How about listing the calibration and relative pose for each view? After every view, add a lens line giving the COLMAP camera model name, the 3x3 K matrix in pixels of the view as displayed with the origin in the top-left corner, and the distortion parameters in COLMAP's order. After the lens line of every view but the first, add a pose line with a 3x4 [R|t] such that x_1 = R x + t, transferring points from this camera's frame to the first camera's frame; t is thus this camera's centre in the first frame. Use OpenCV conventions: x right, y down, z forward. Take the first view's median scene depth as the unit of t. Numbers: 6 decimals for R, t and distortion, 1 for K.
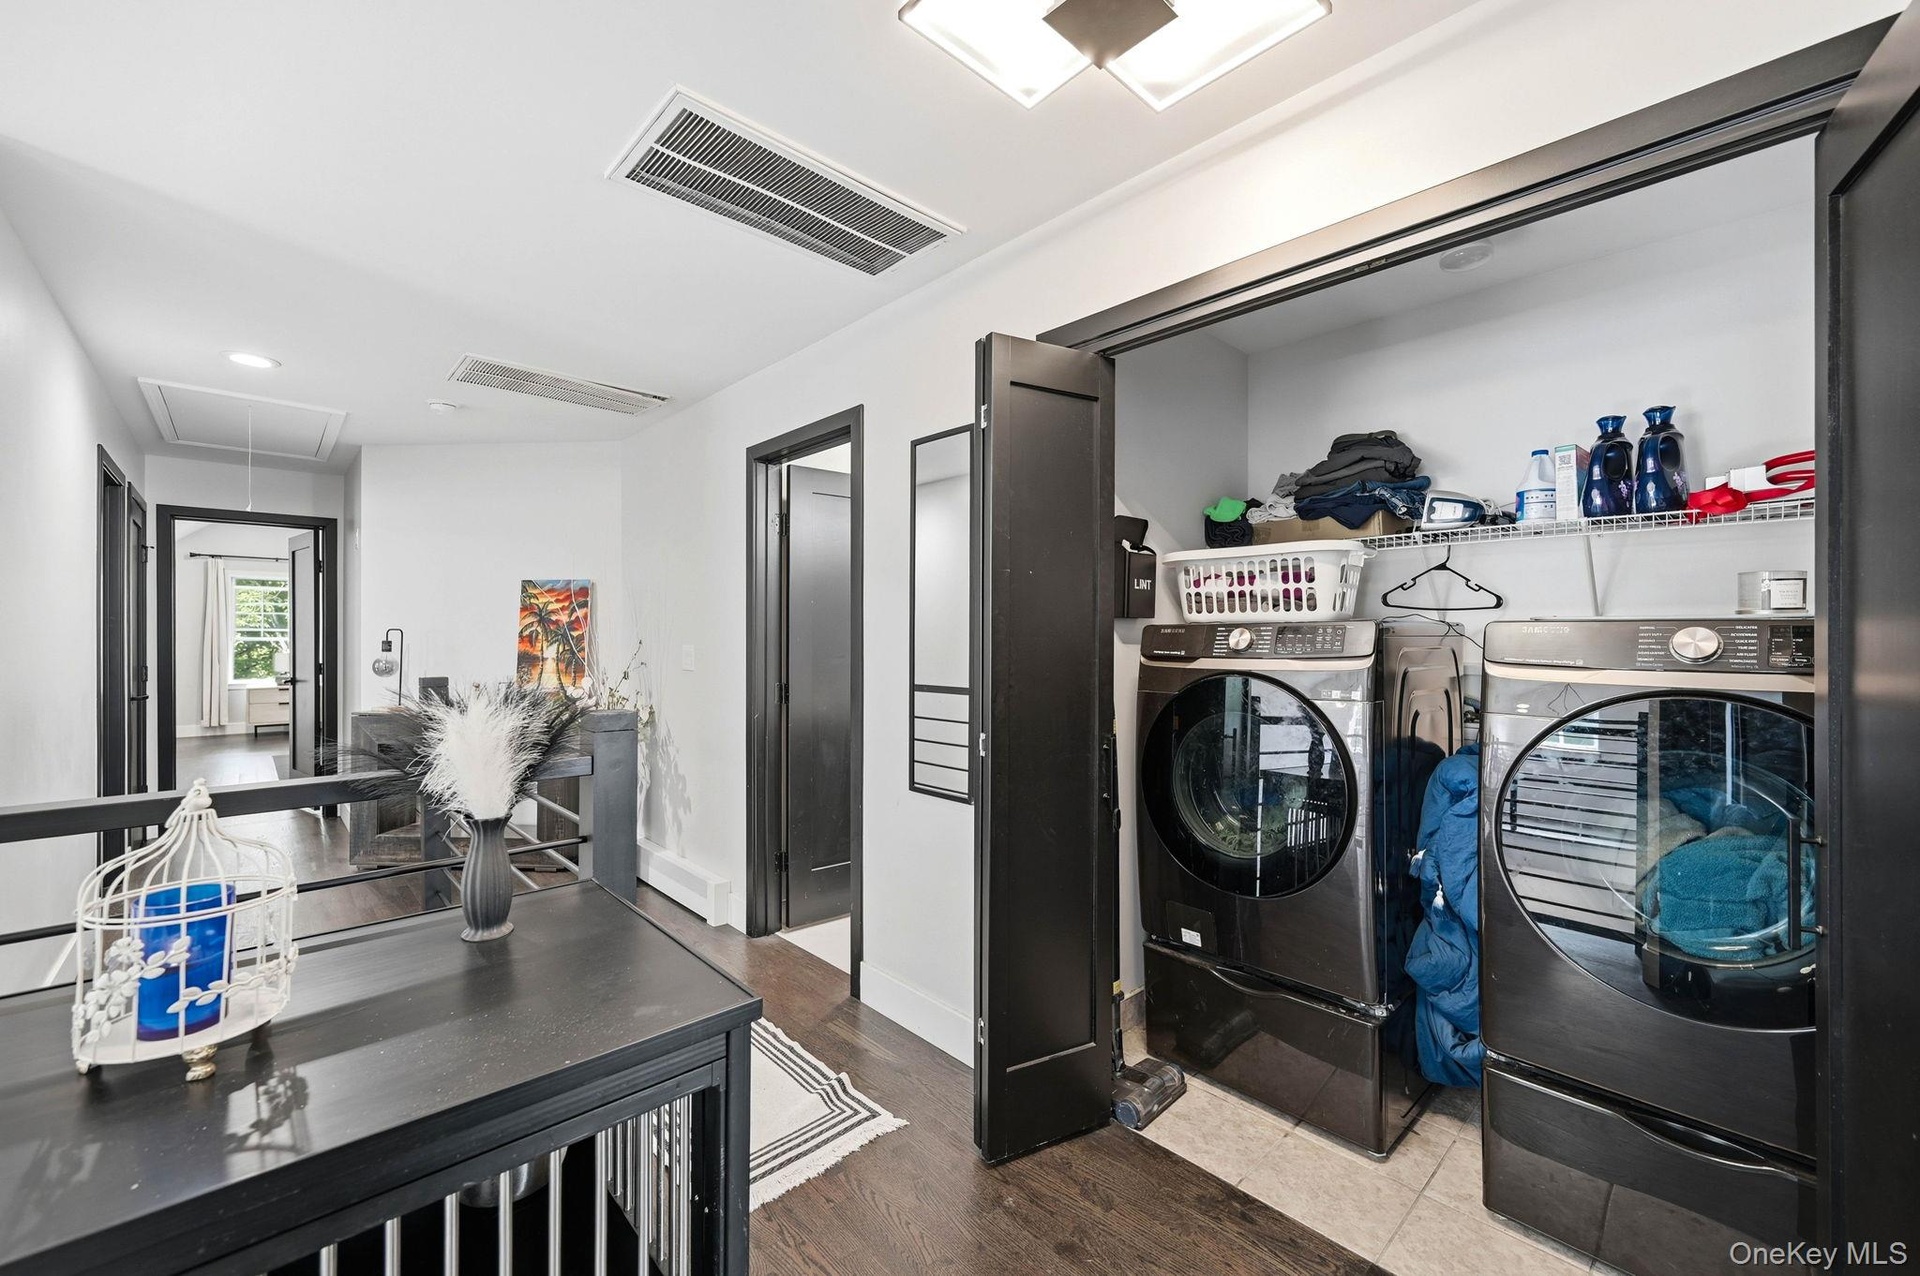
lens RADIAL K [[768.0, 0, 955.5], [0, 768.0, 633.4], [0, 0, 1]] dist [-0.001375, -0.000045]
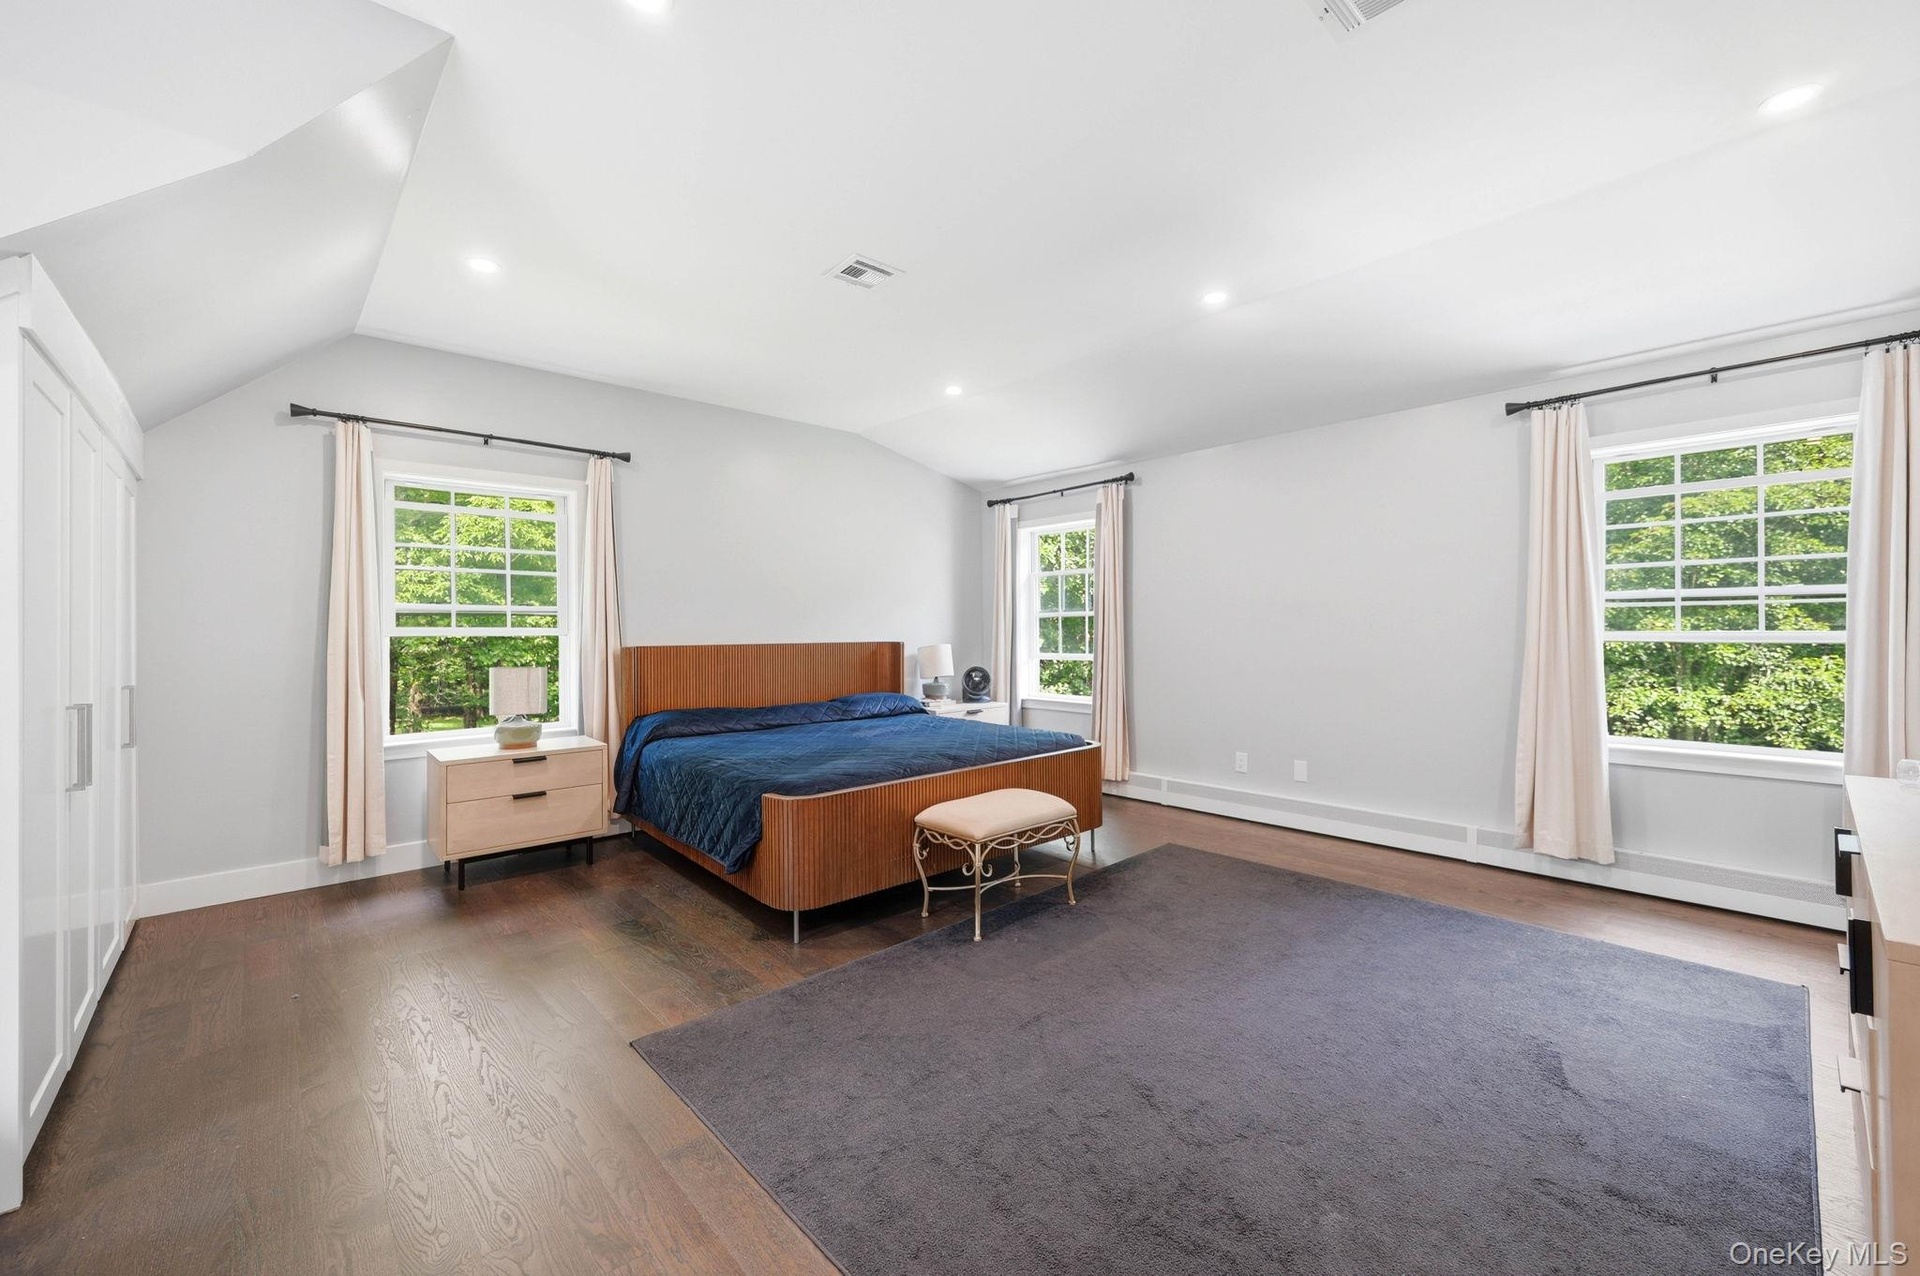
lens RADIAL K [[768.0, 0, 965.2], [0, 768.0, 637.2], [0, 0, 1]] dist [-0.001375, -0.000045]
pose [[0.999875, -0.003793, -0.015361, -0.643024], [0.003859, 0.999984, 0.004249, 0.007654], [0.015345, -0.004308, 0.999873, 0.610320]]
